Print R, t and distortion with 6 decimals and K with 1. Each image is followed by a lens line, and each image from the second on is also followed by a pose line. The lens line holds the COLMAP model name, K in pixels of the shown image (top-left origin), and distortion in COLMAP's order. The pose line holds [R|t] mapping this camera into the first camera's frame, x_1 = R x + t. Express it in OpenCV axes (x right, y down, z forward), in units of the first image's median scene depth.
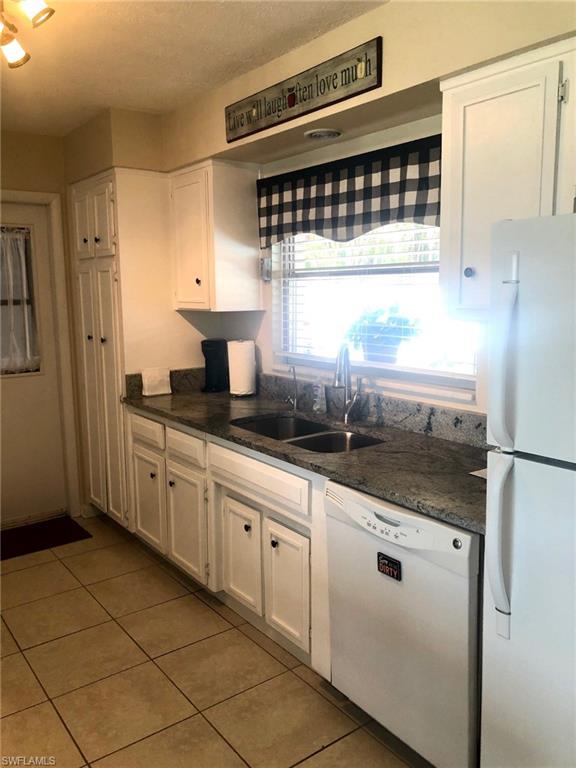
lens RADIAL K [[643.5, 0, 288.0], [0, 643.5, 384.0], [0, 0, 1]] dist [-0.000943, -0.003089]
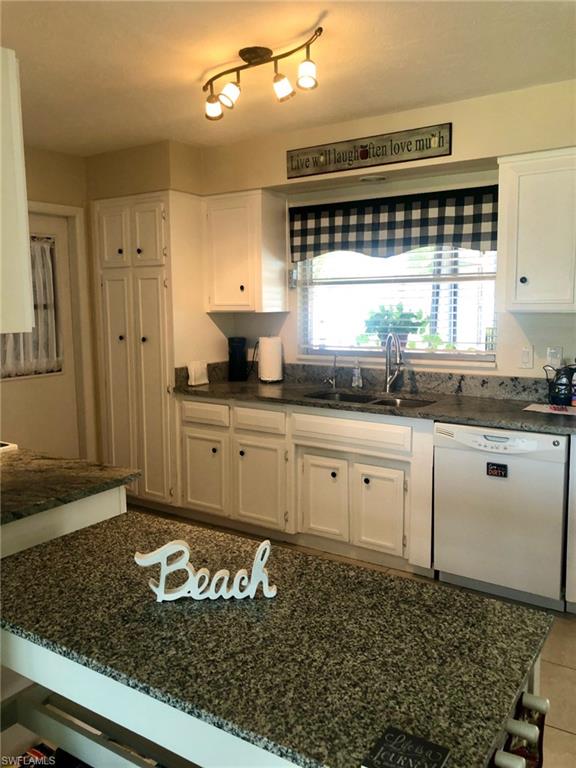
lens RADIAL K [[643.5, 0, 288.0], [0, 643.5, 384.0], [0, 0, 1]] dist [-0.000943, -0.003089]
pose [[0.939381, -0.043078, 0.340158, -0.535899], [0.050947, 0.998600, -0.014232, 0.048626], [-0.339069, 0.030700, 0.940261, -0.183270]]
